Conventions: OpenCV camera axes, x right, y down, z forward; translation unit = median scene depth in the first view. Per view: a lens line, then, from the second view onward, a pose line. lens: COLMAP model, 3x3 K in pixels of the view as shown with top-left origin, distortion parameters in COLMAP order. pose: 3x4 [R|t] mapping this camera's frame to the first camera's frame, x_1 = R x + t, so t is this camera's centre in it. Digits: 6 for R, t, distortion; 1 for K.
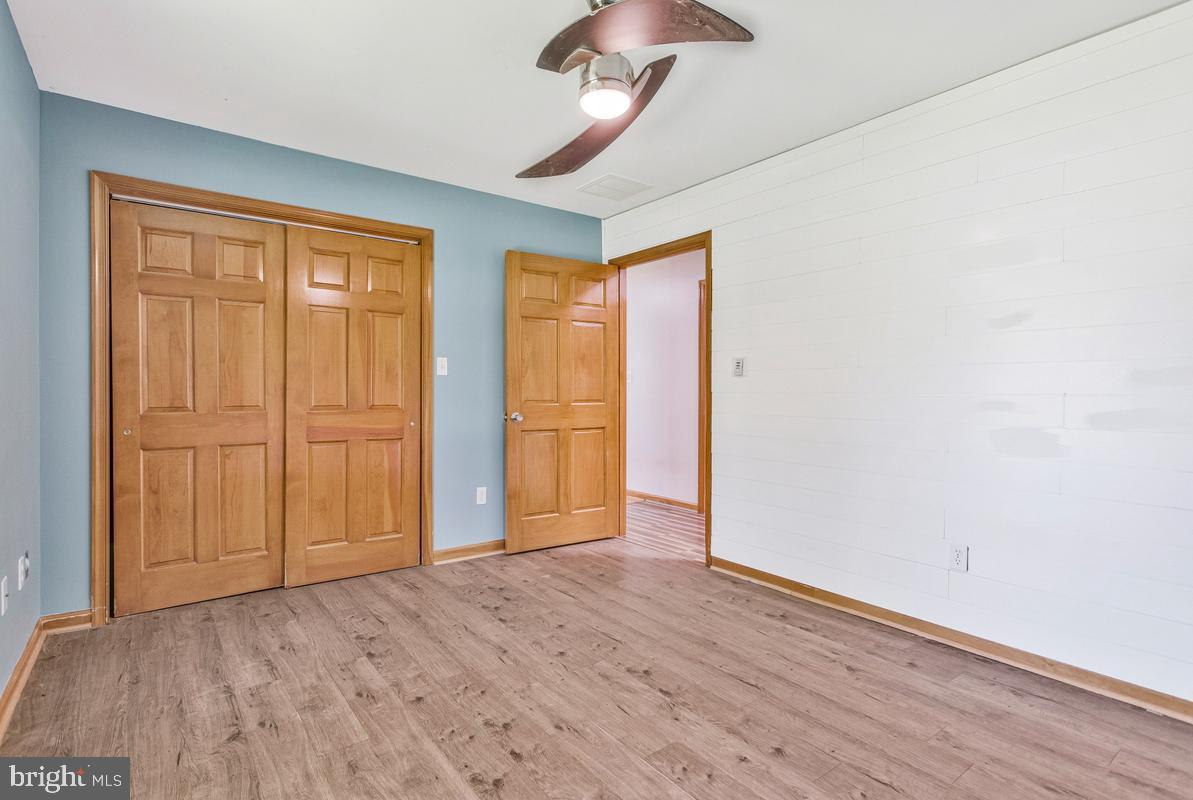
lens RADIAL K [[578.9, 0, 596.5], [0, 578.9, 396.8], [0, 0, 1]] dist [0.007008, 0.000985]
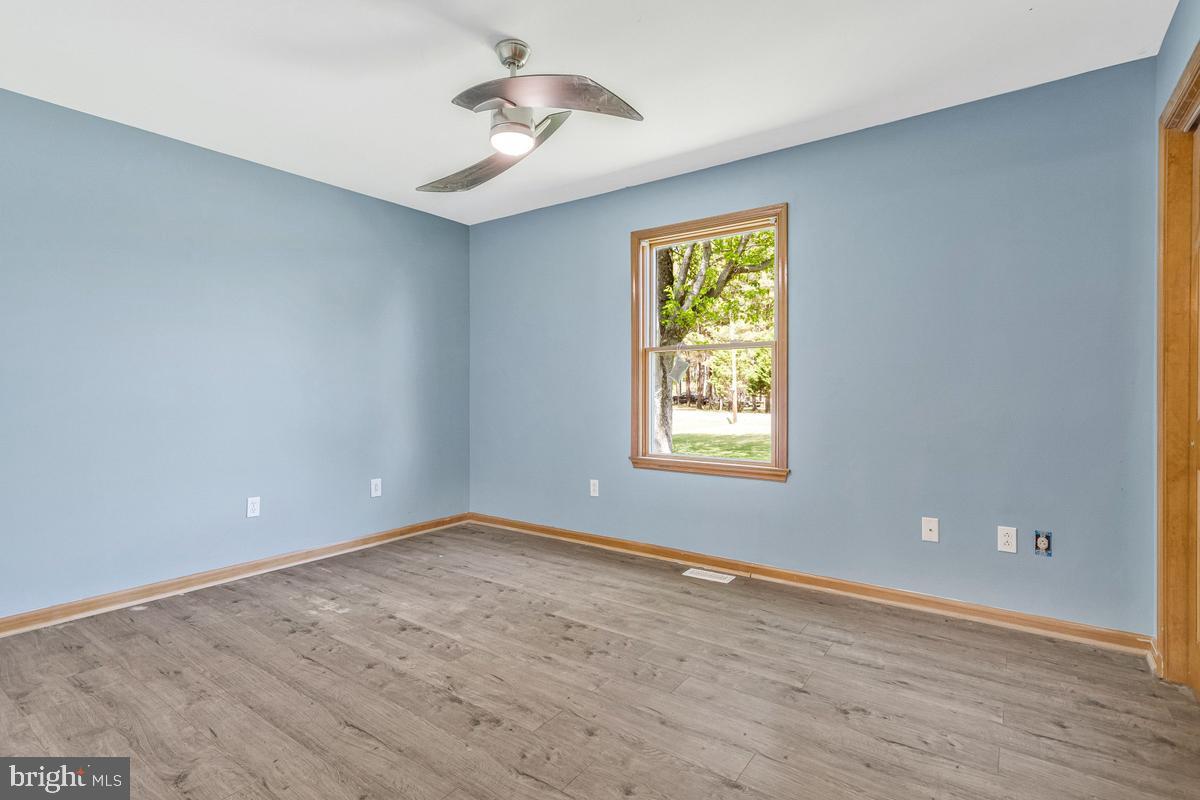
lens RADIAL K [[582.3, 0, 599.6], [0, 582.3, 393.9], [0, 0, 1]] dist [0.007008, 0.000985]
pose [[-0.955479, -0.001121, -0.295056, 0.183490], [-0.006625, 0.999822, 0.017653, -0.014039], [0.294984, 0.018822, -0.955317, 2.057314]]
